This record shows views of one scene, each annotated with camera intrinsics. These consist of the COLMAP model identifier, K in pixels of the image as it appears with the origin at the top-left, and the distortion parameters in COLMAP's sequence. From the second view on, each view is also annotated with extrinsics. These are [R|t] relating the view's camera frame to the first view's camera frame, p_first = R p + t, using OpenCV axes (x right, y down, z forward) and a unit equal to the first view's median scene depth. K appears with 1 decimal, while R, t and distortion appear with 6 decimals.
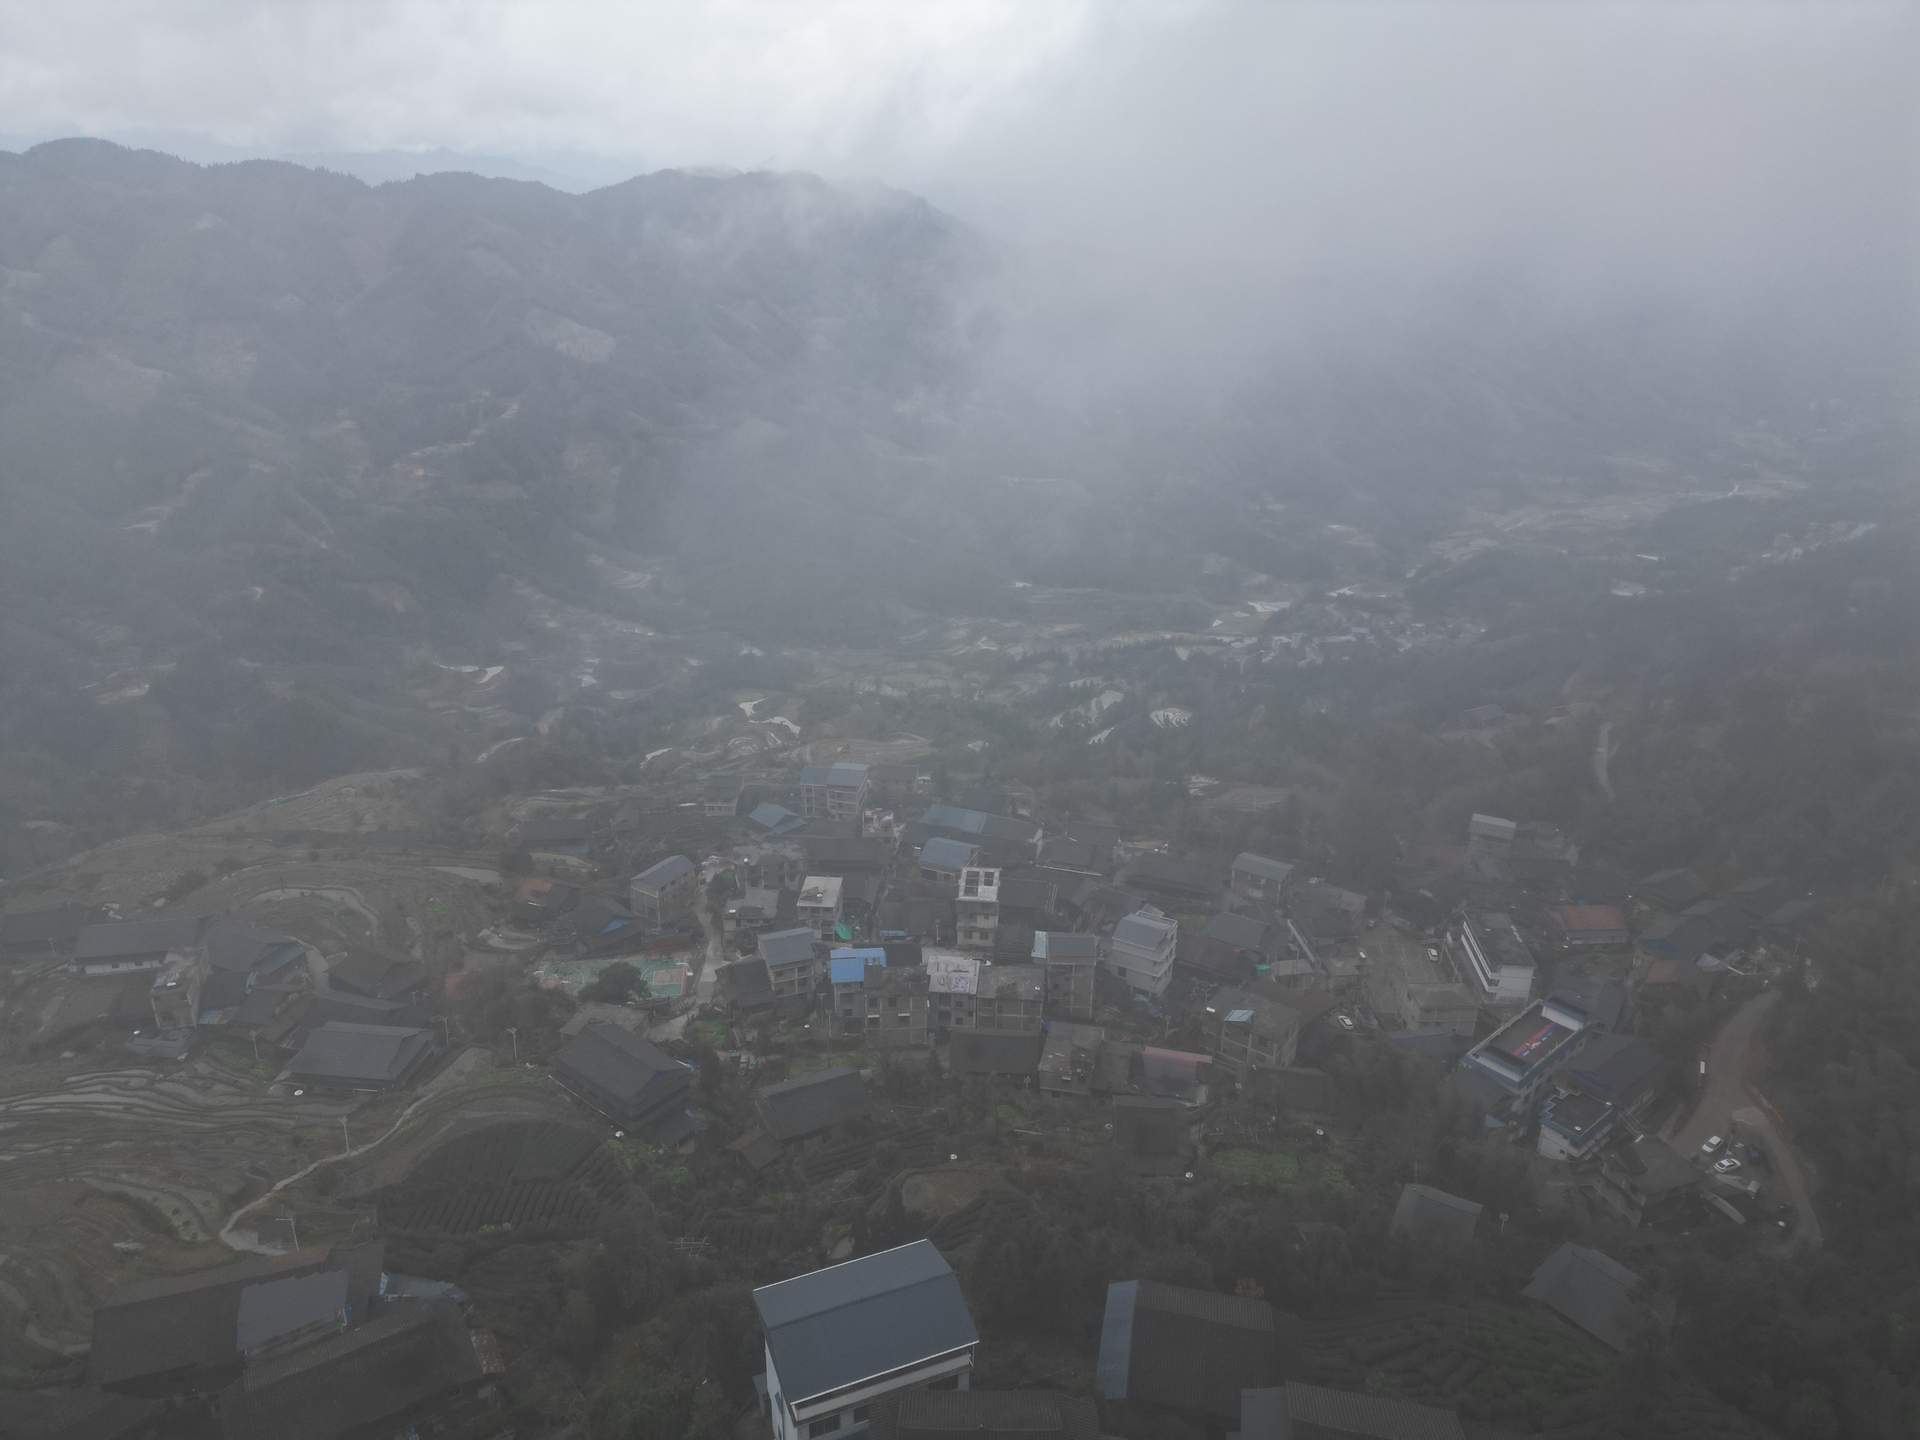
lens RADIAL K [[1330.4, 0, 963.3], [0, 1330.4, 719.7], [0, 0, 1]] dist [0.095329, -0.098020]
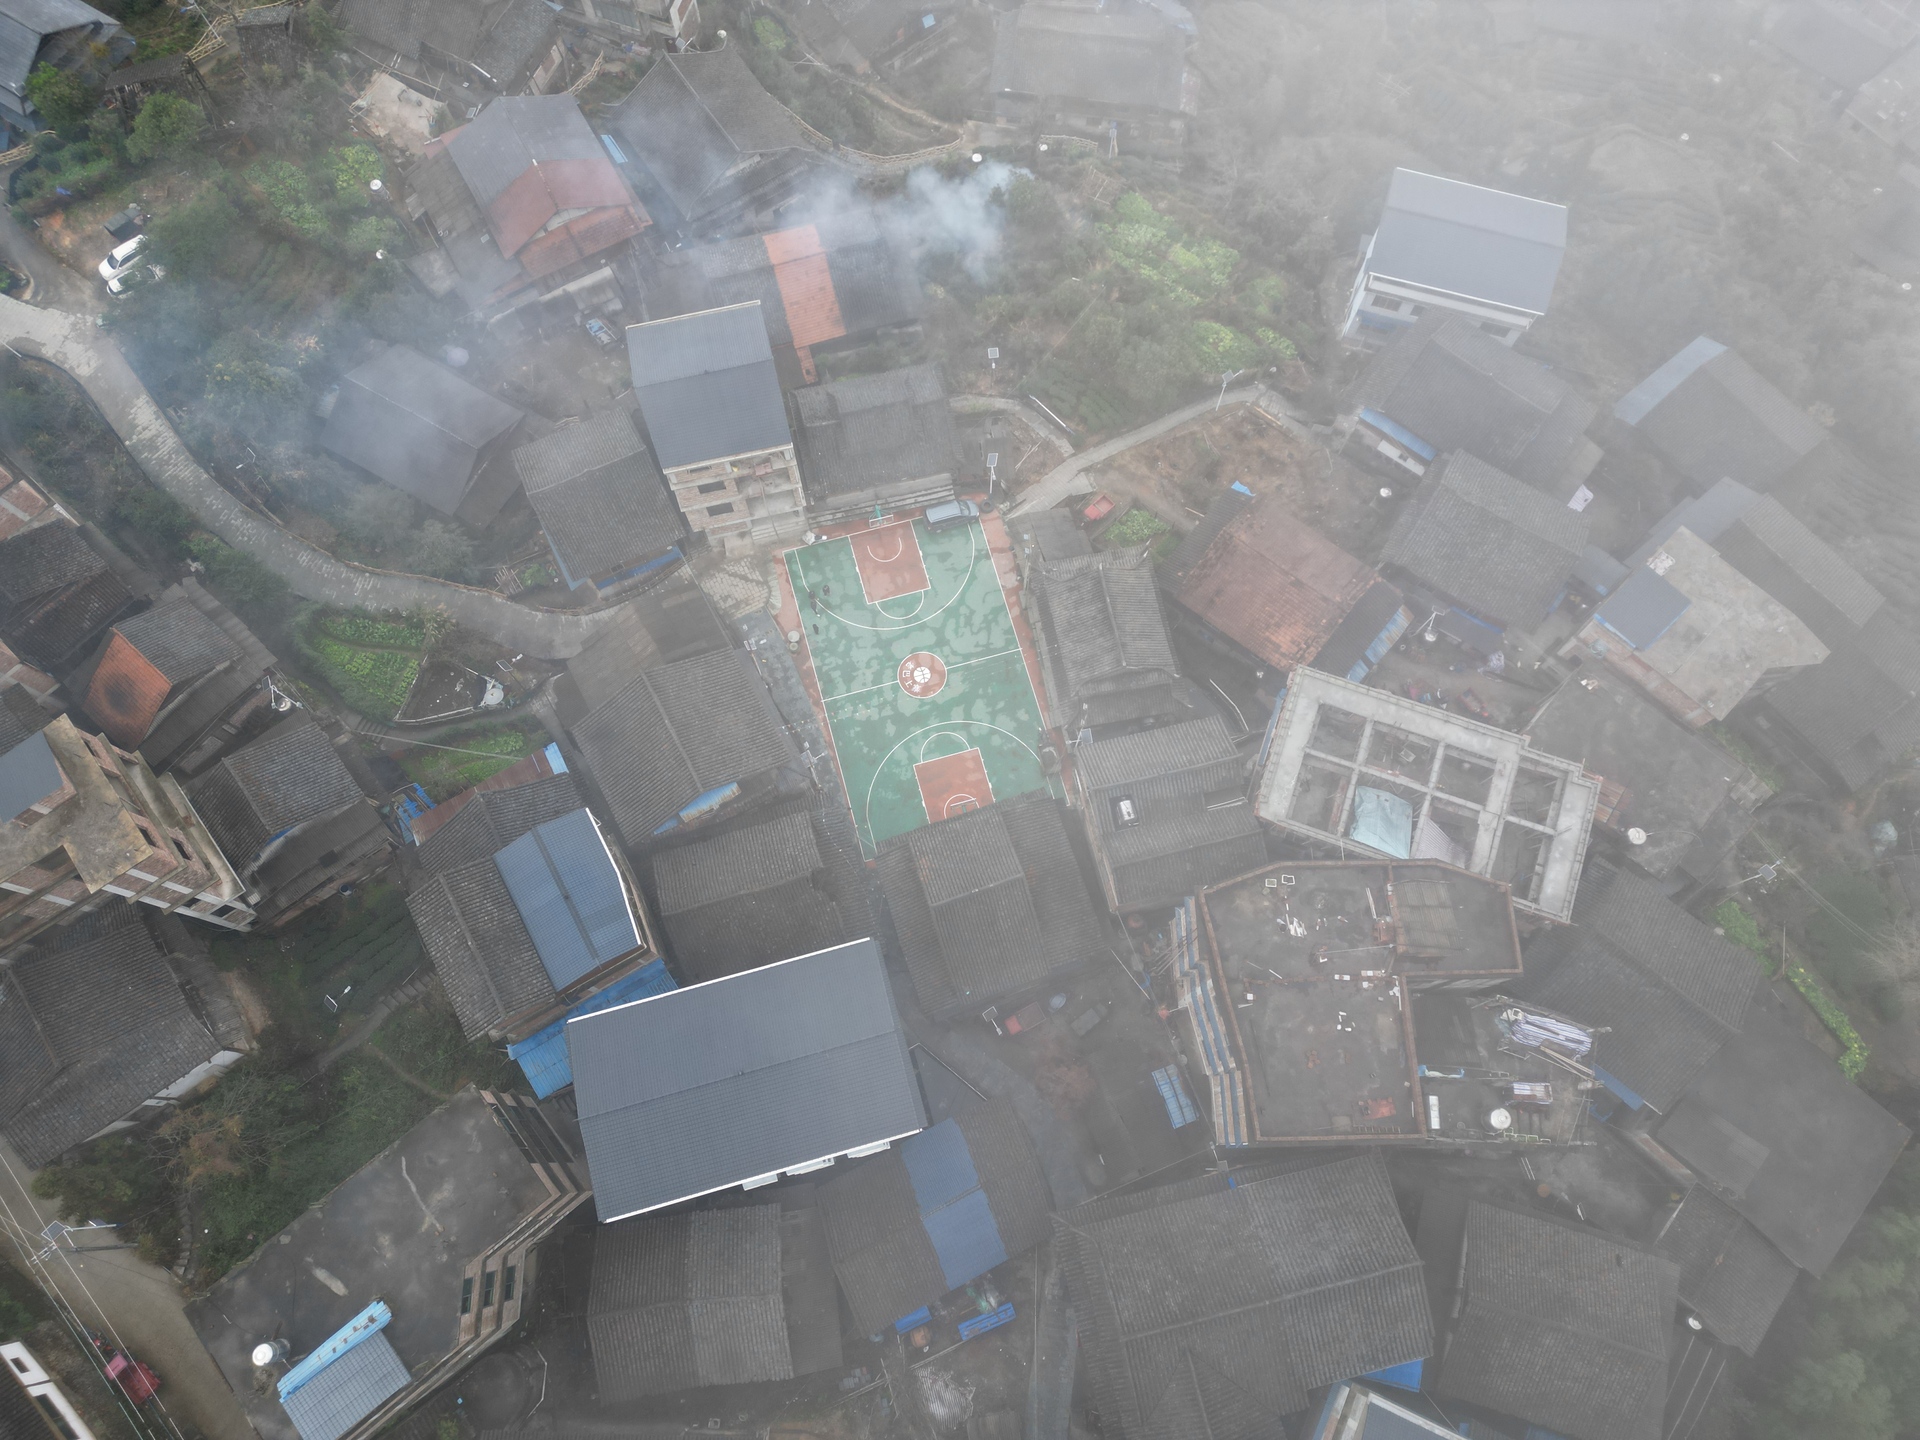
lens RADIAL K [[1330.4, 0, 963.3], [0, 1330.4, 719.7], [0, 0, 1]] dist [0.095329, -0.098020]
pose [[0.776657, 0.595981, -0.203986, 0.023894], [-0.236730, 0.576236, 0.782248, -0.036712], [0.583749, -0.559249, 0.588624, -0.040126]]
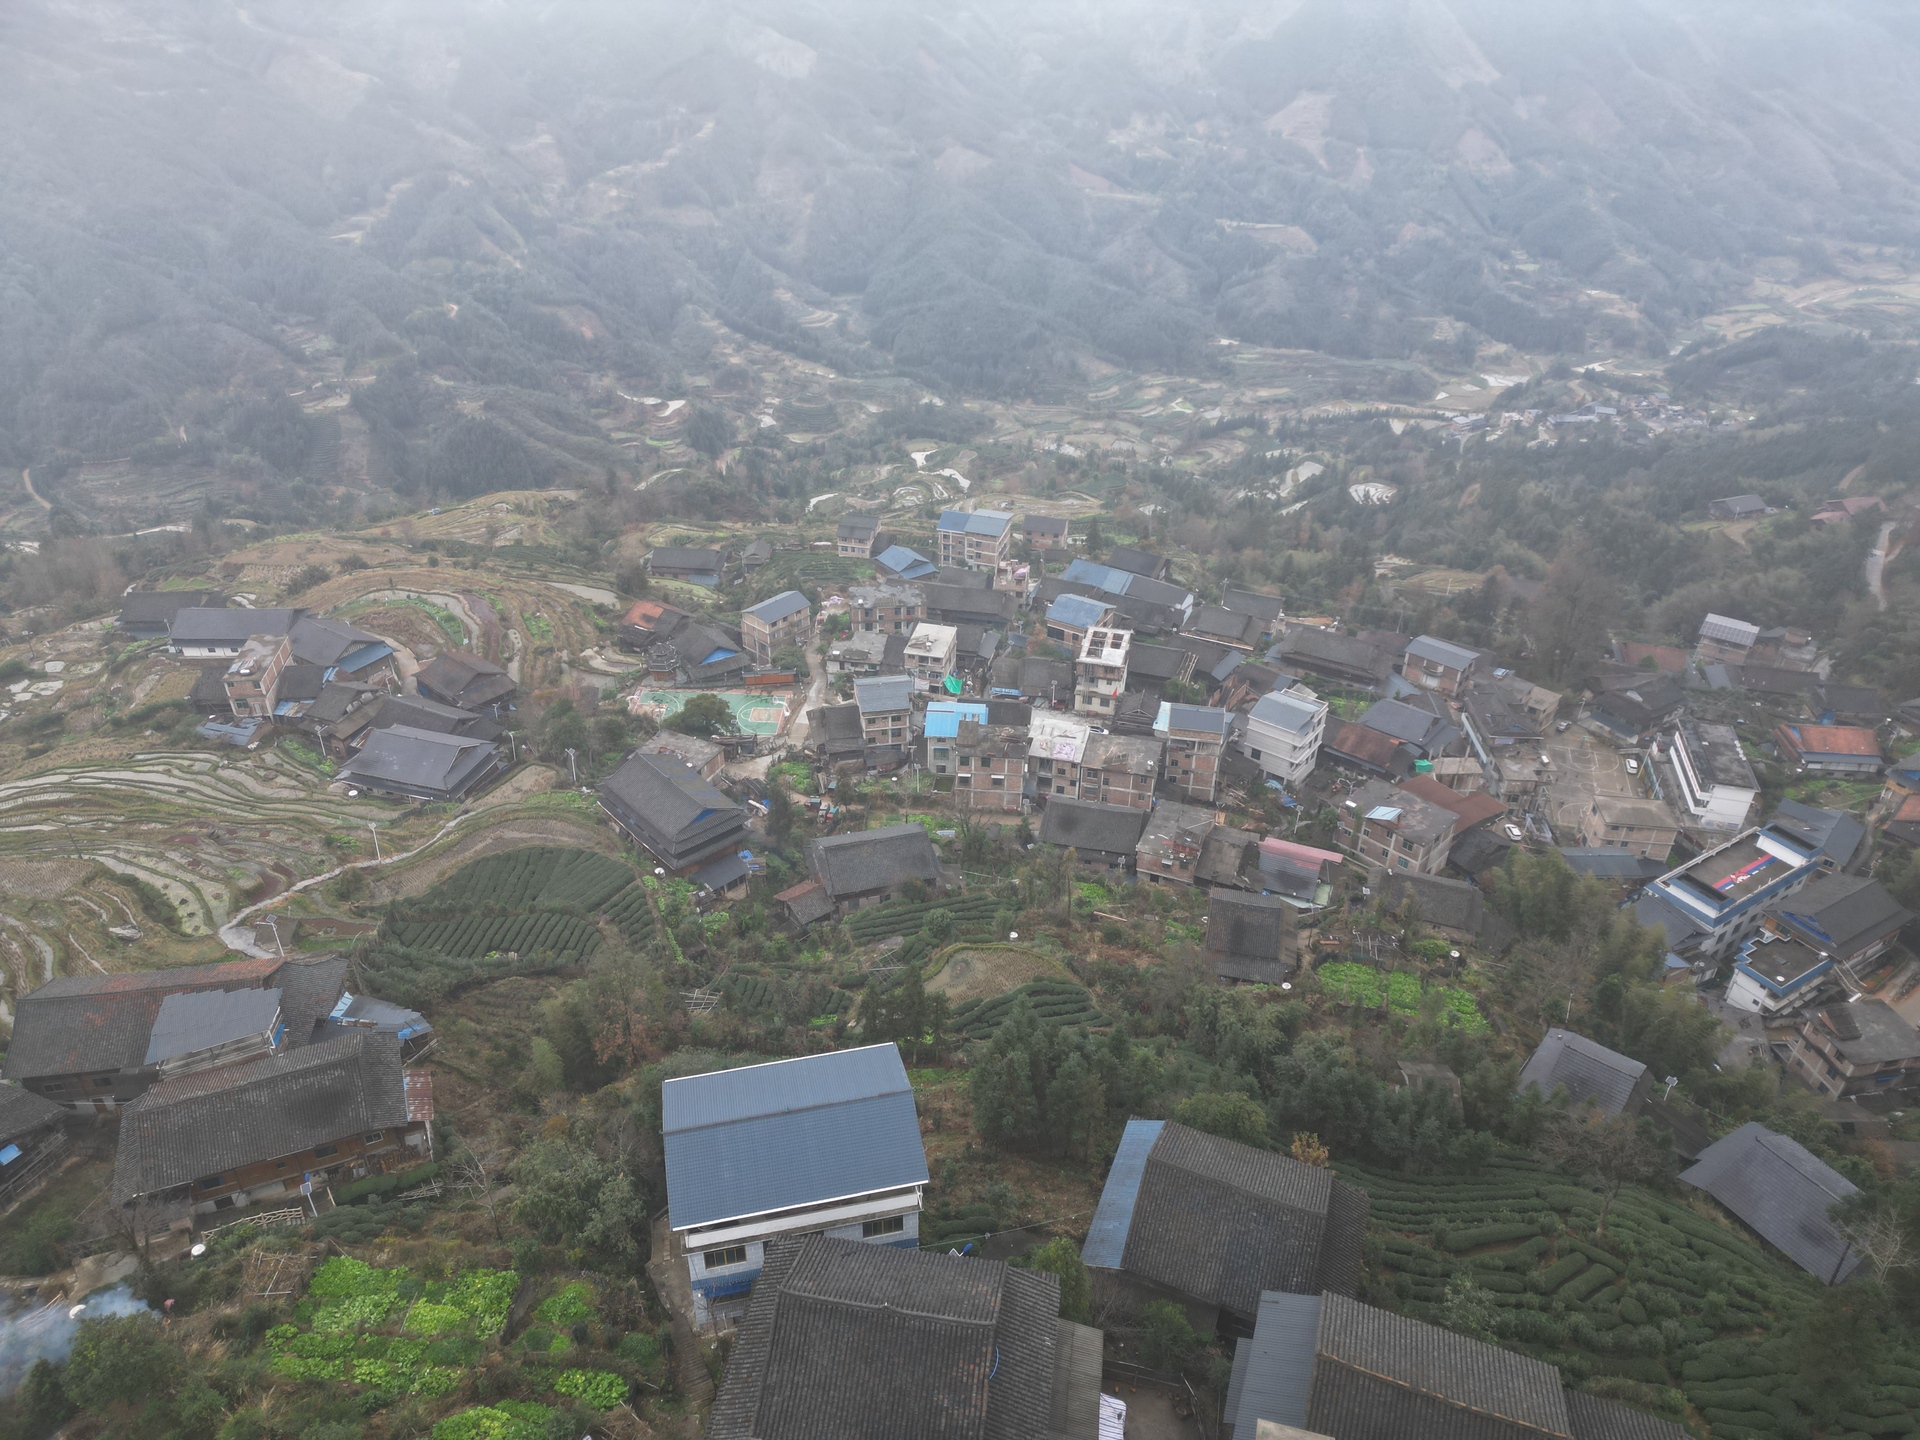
lens RADIAL K [[1330.4, 0, 963.3], [0, 1330.4, 719.7], [0, 0, 1]] dist [0.095329, -0.098020]
pose [[0.987626, 0.086990, -0.130493, 0.039291], [-0.063512, 0.982631, 0.174363, 0.023051], [0.143394, -0.163917, 0.975997, 0.105517]]
